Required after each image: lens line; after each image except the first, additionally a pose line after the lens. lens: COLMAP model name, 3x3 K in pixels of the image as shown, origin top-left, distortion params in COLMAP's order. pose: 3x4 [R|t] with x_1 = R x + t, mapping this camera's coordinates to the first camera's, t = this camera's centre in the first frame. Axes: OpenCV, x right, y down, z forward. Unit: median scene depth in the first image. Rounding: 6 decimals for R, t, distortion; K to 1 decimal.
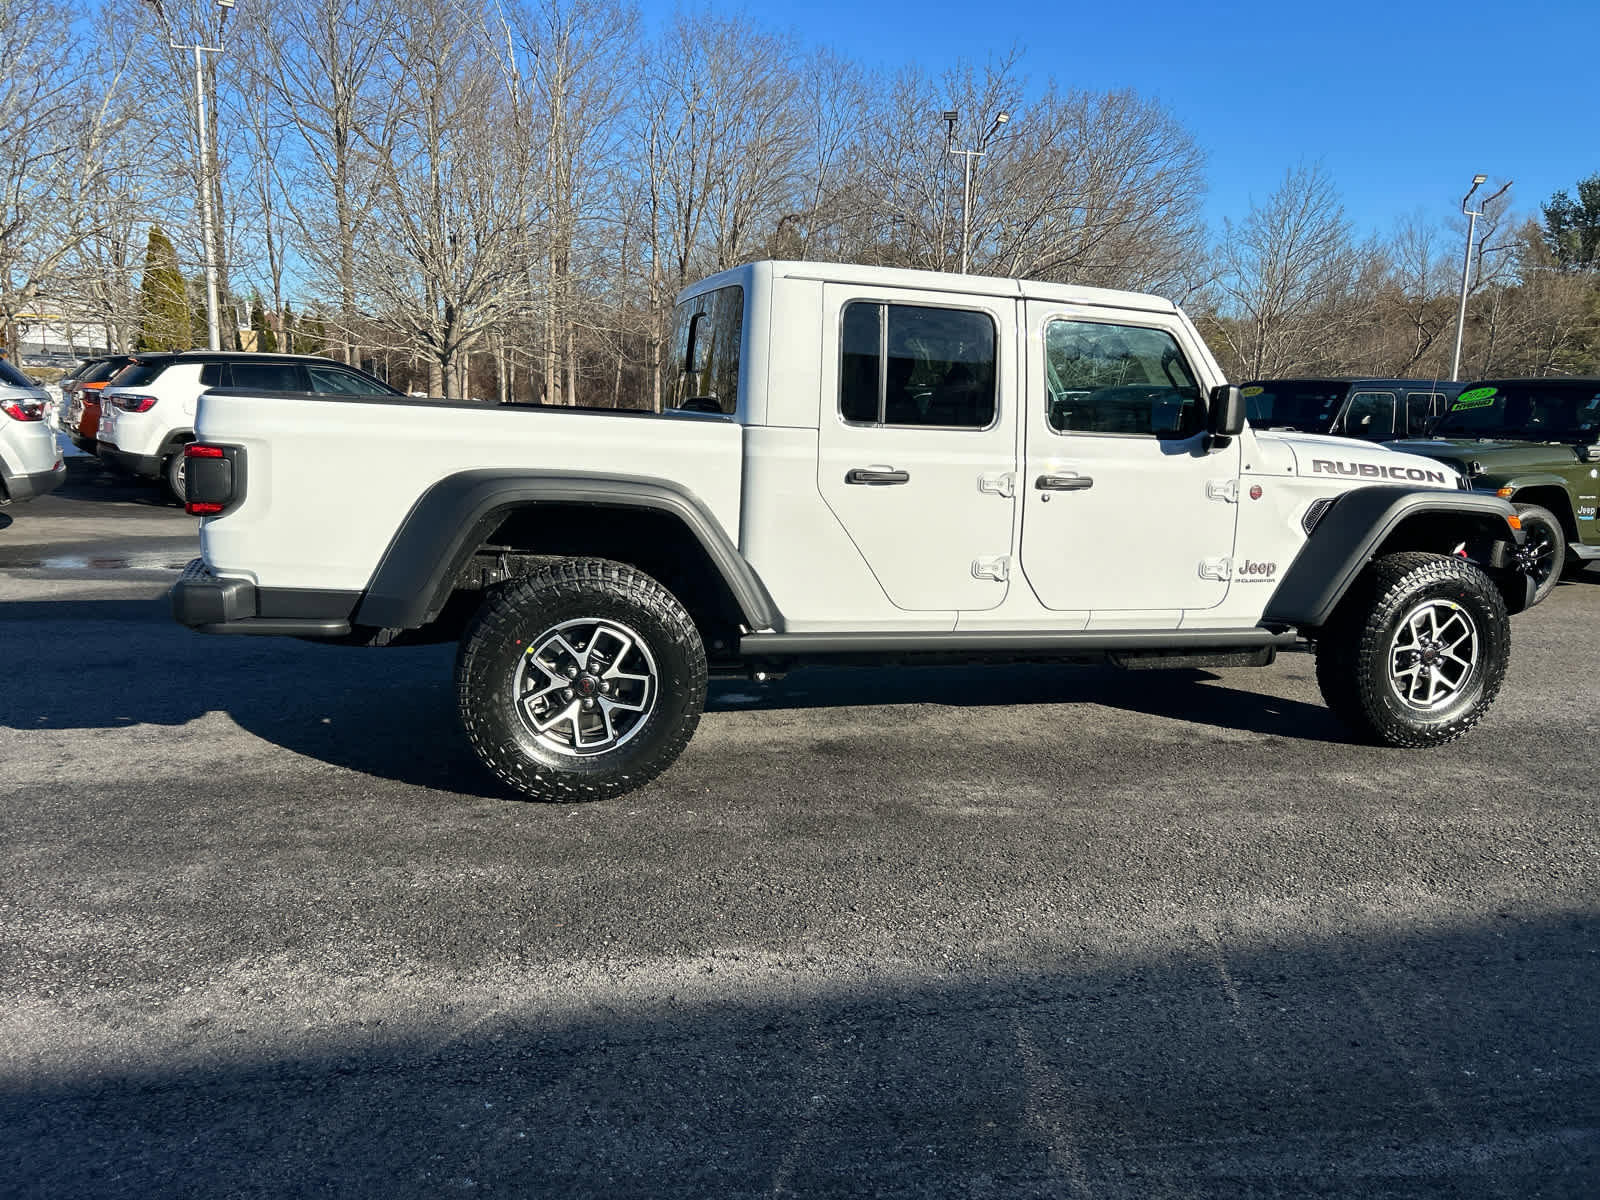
lens RADIAL K [[1203.8, 0, 815.7], [0, 1203.8, 594.4], [0, 0, 1]] dist [0.056819, -0.059825]
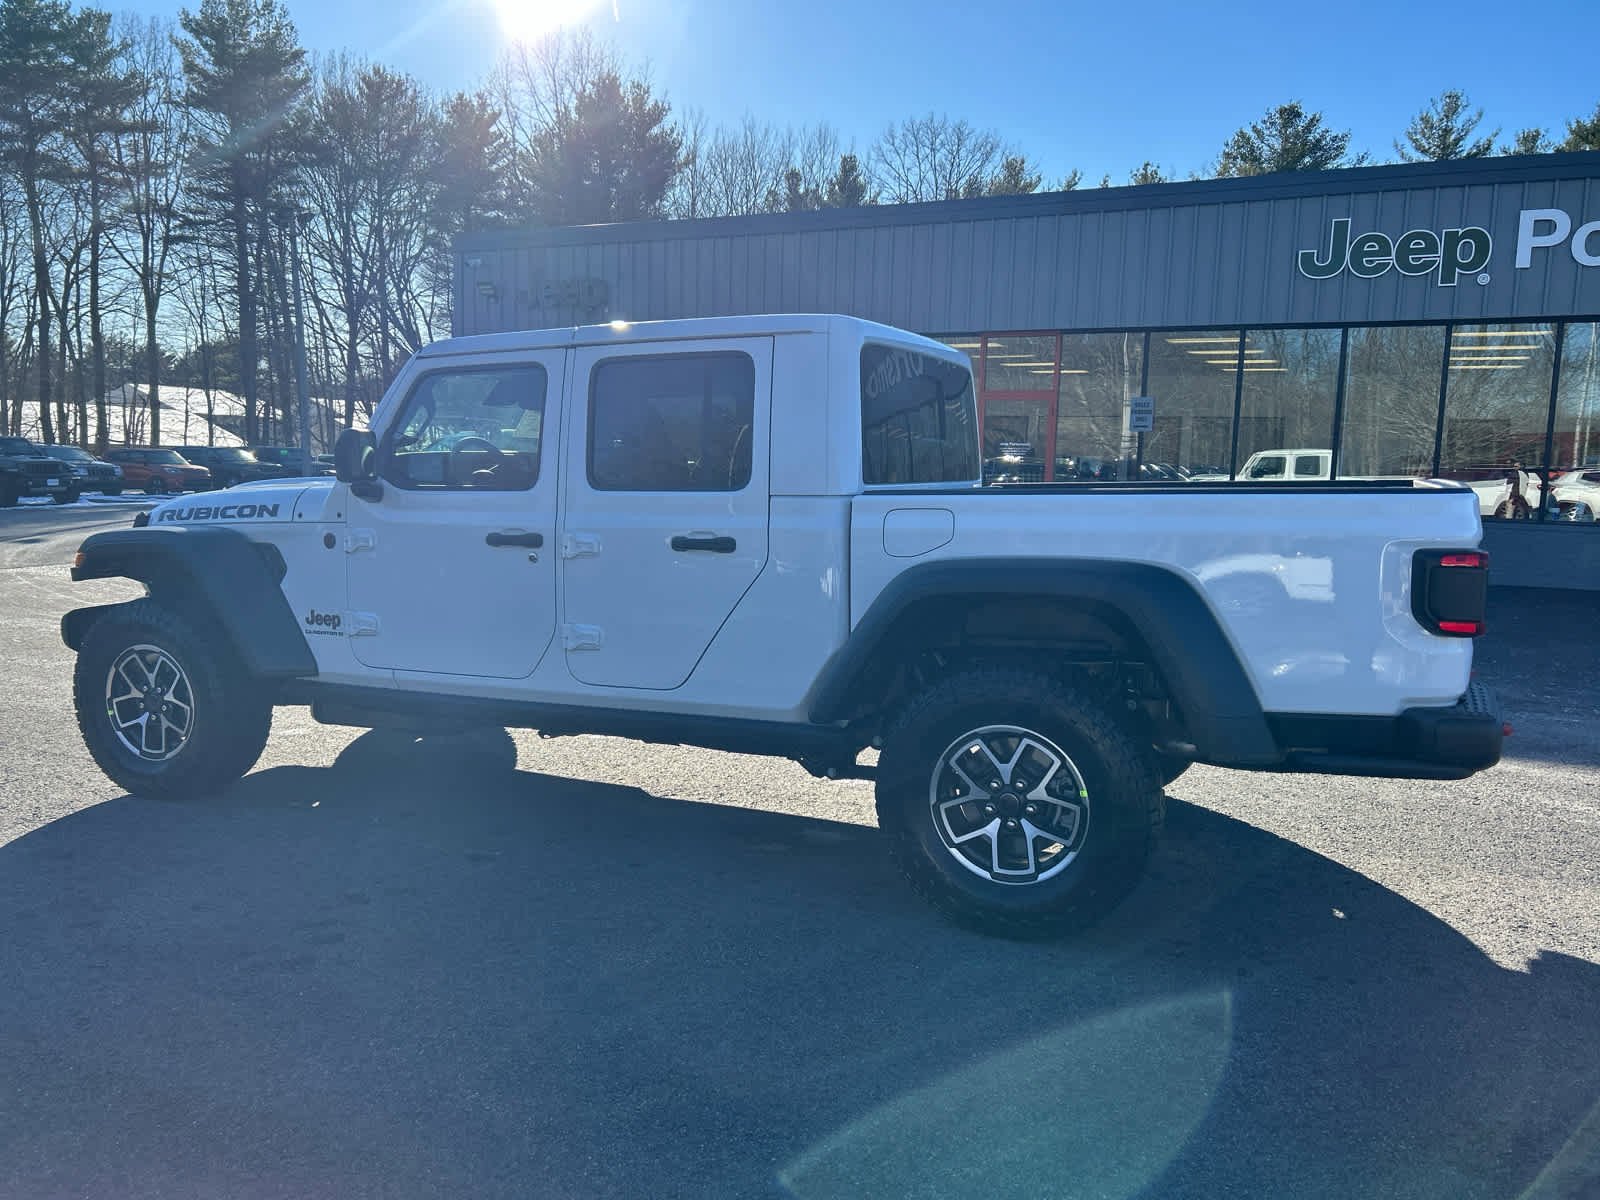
lens RADIAL K [[1204.8, 0, 812.7], [0, 1204.8, 605.8], [0, 0, 1]] dist [0.055662, -0.056896]
pose [[-0.760495, -0.118026, 0.638527, -0.643740], [0.070189, 0.962639, 0.261532, -0.316703], [-0.645539, 0.243711, -0.723798, 1.794392]]
